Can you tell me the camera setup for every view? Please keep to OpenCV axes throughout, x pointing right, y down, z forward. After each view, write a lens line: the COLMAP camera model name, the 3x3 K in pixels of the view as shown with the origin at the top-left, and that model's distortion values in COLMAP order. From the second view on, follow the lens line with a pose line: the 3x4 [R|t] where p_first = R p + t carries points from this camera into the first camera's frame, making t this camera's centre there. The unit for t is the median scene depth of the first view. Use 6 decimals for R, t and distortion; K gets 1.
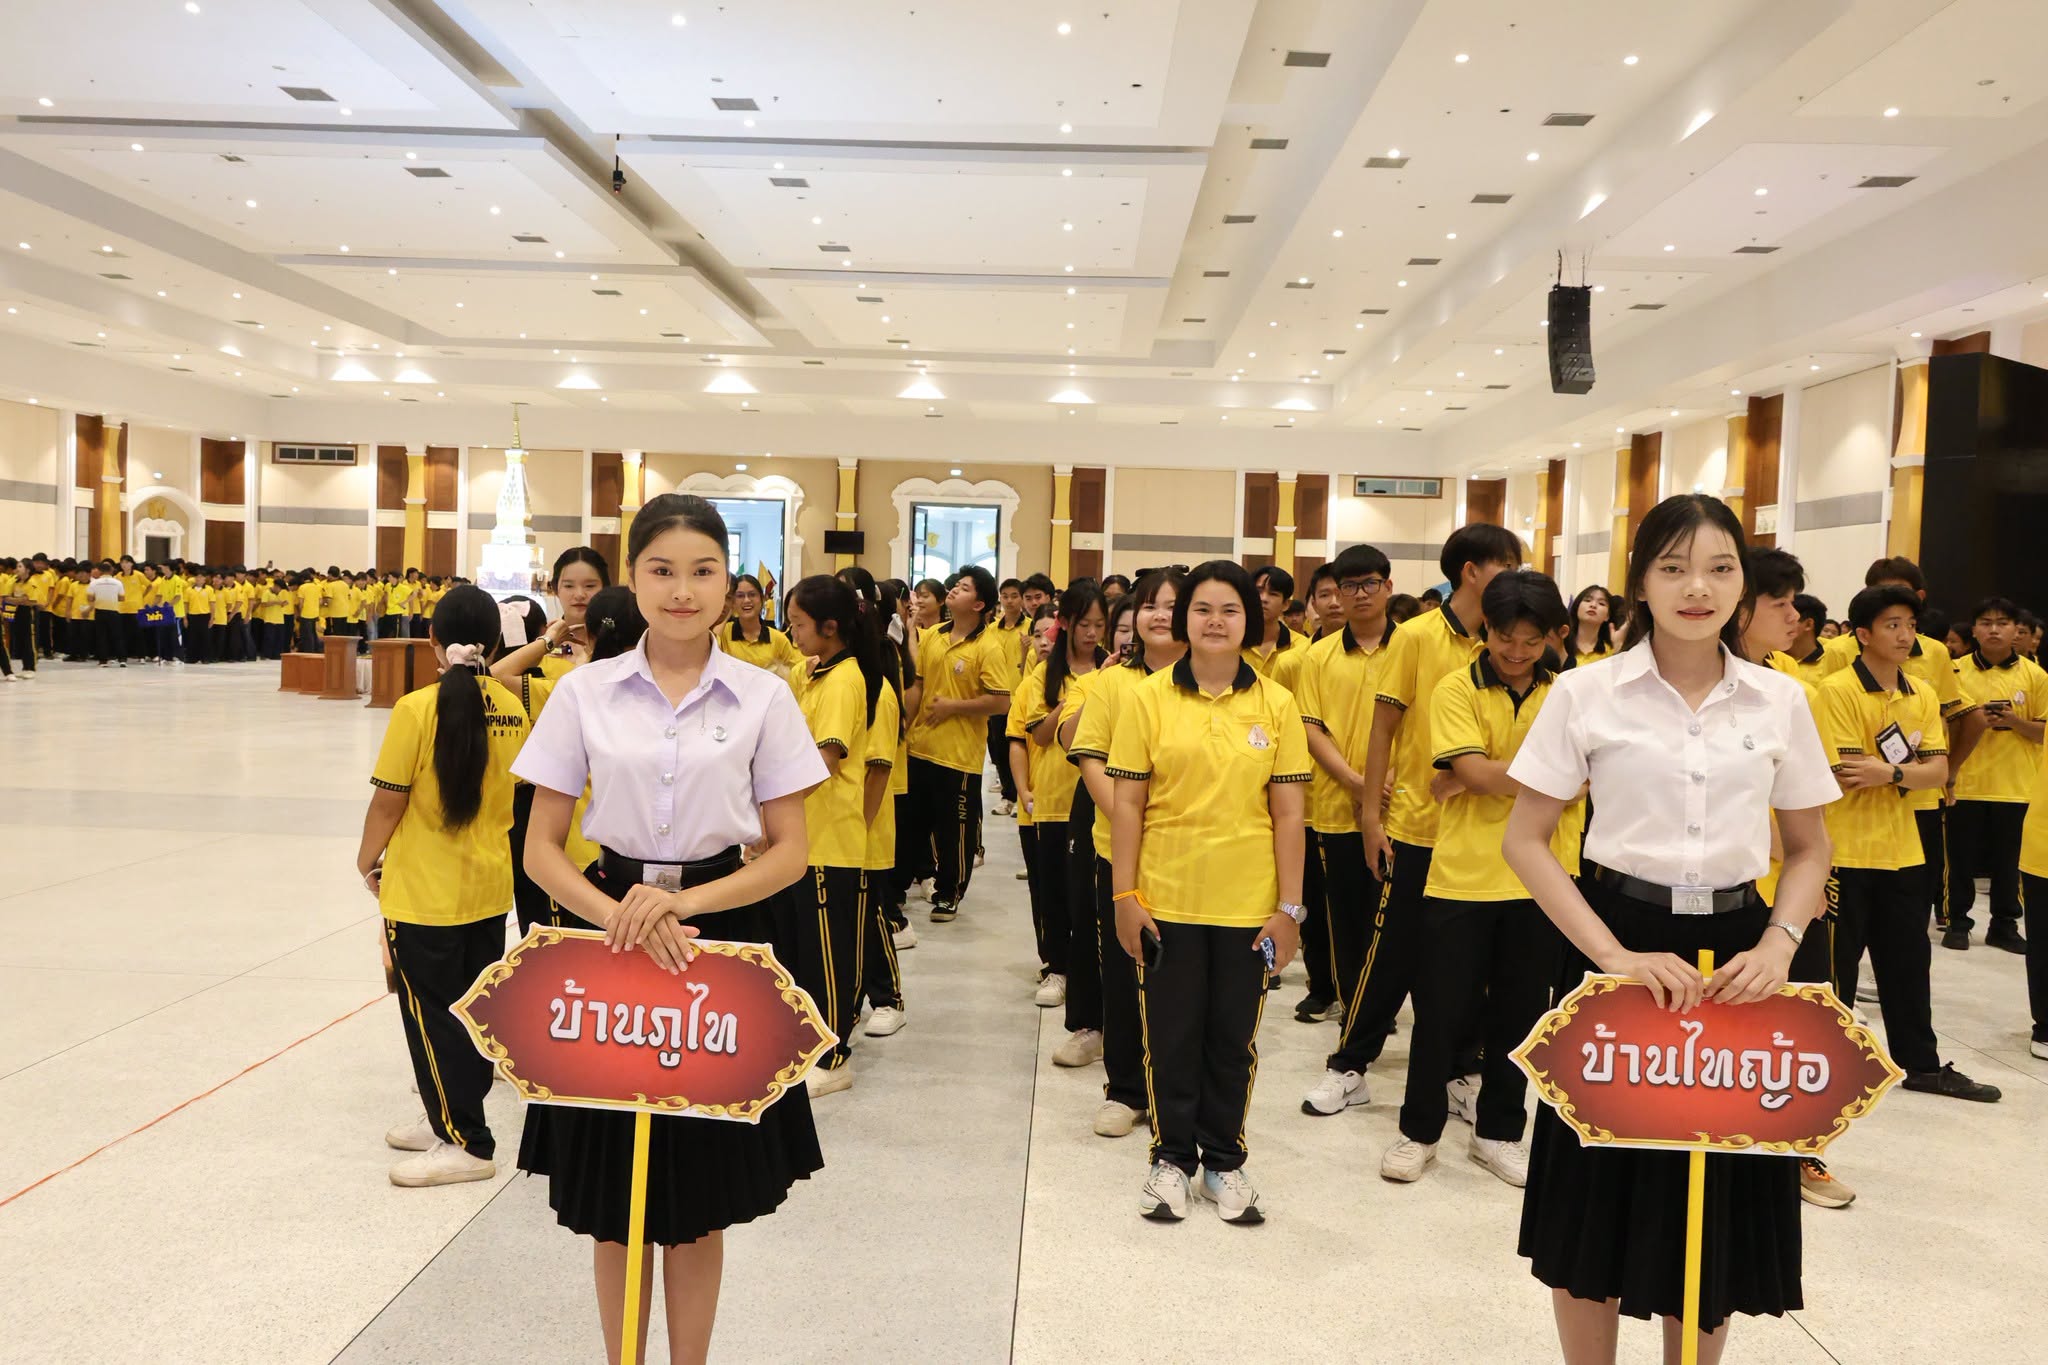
lens RADIAL K [[1692.9, 0, 1021.5], [0, 1692.9, 673.0], [0, 0, 1]] dist [0.013634, -0.001303]
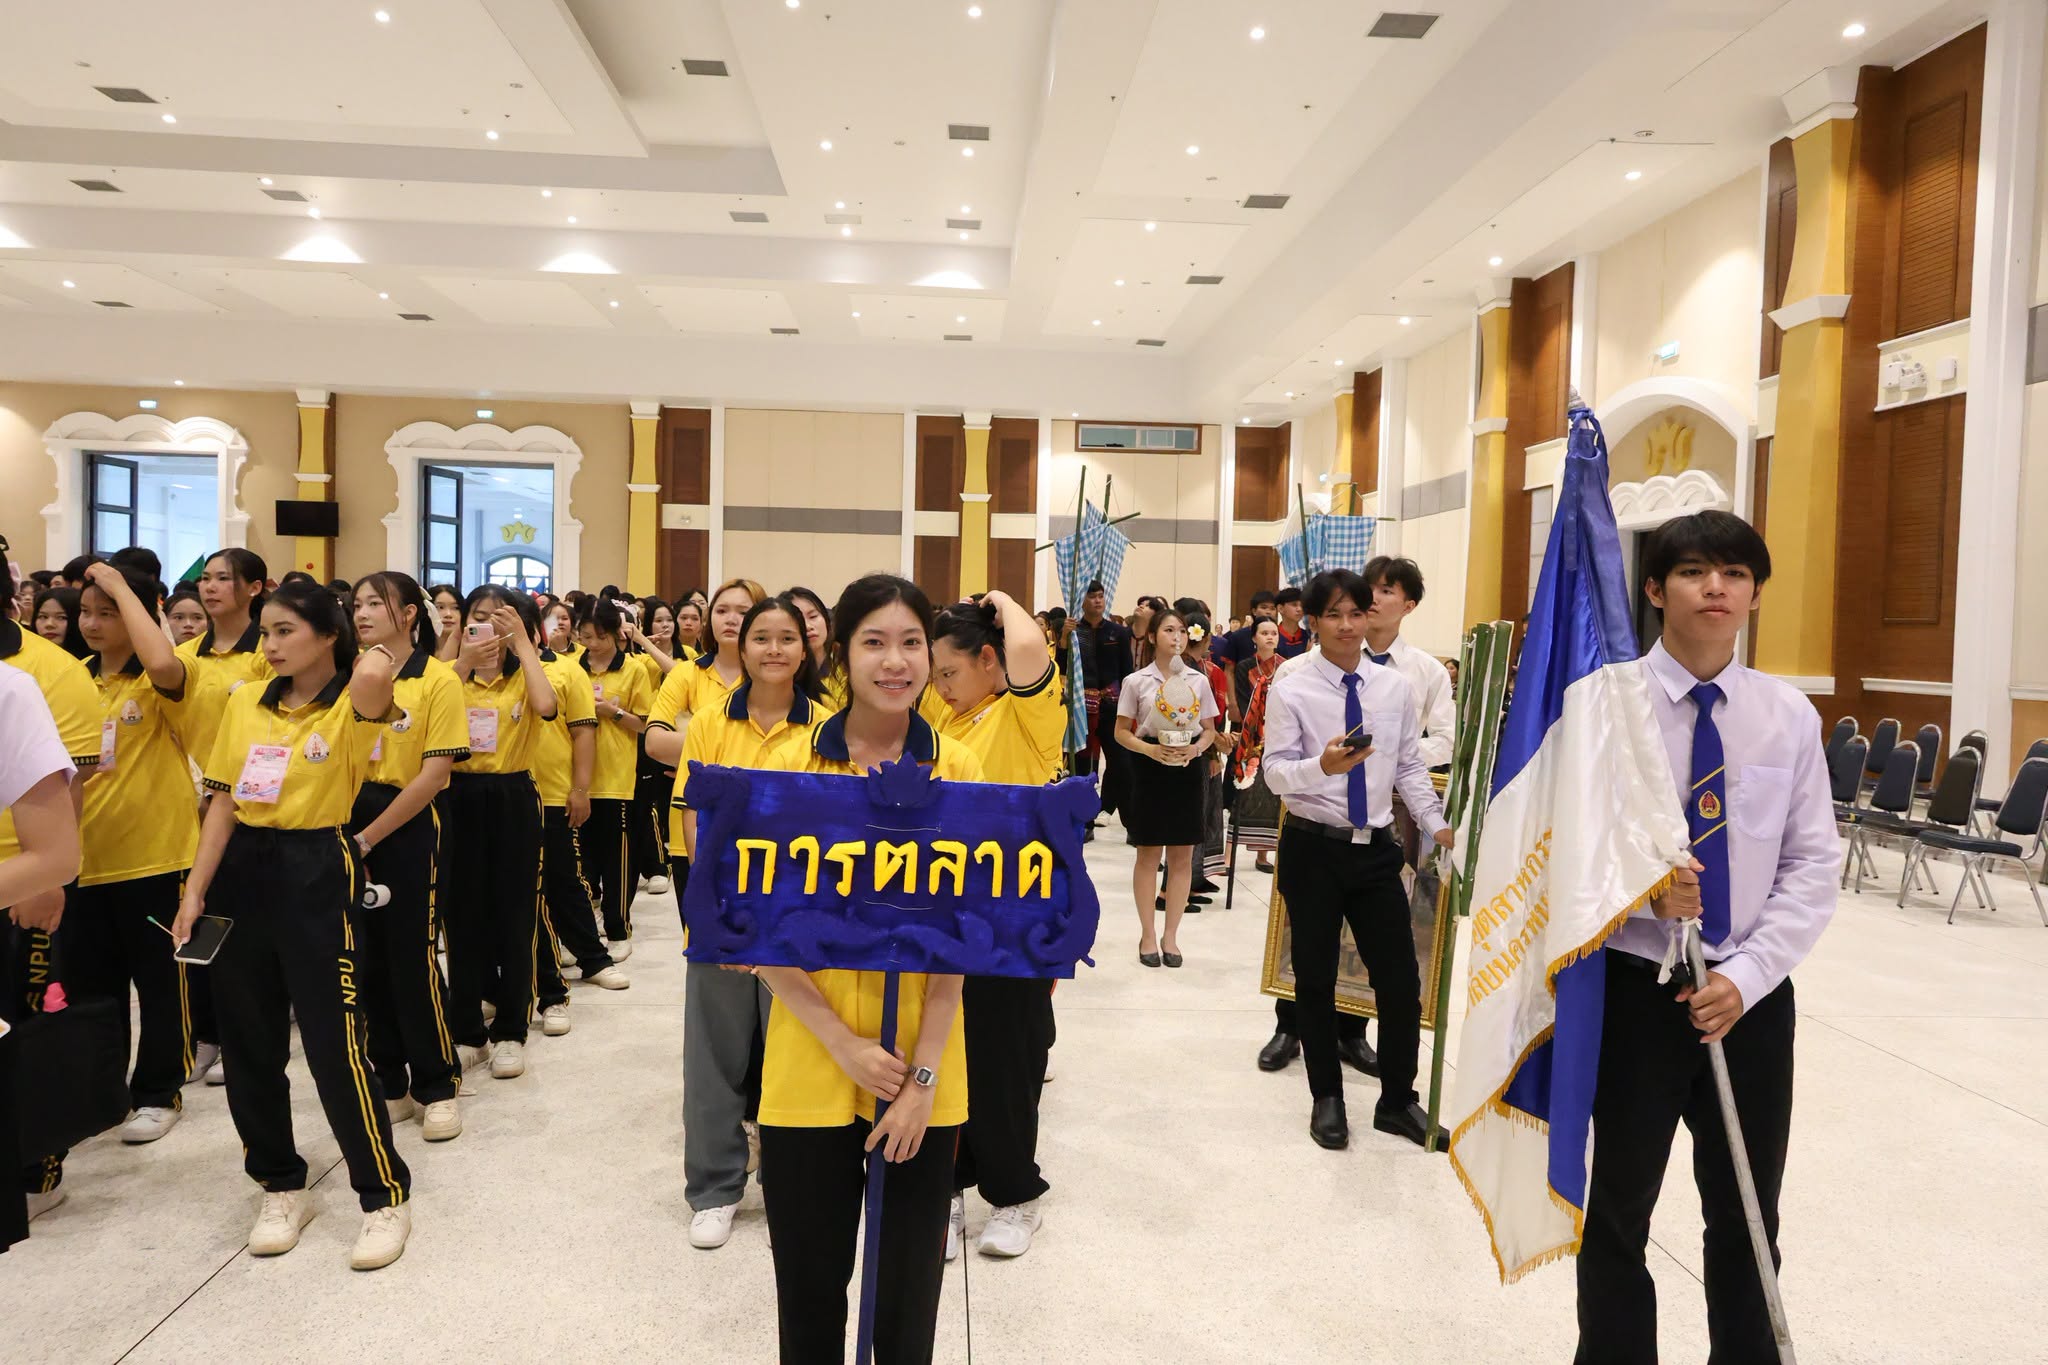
lens RADIAL K [[1484.9, 0, 1016.5], [0, 1484.9, 672.9], [0, 0, 1]] dist [0.016512, 0.001291]
pose [[0.996088, -0.011048, 0.087676, 0.118354], [0.011348, 0.999931, -0.002926, -0.012430], [-0.087638, 0.003909, 0.996145, 0.400066]]
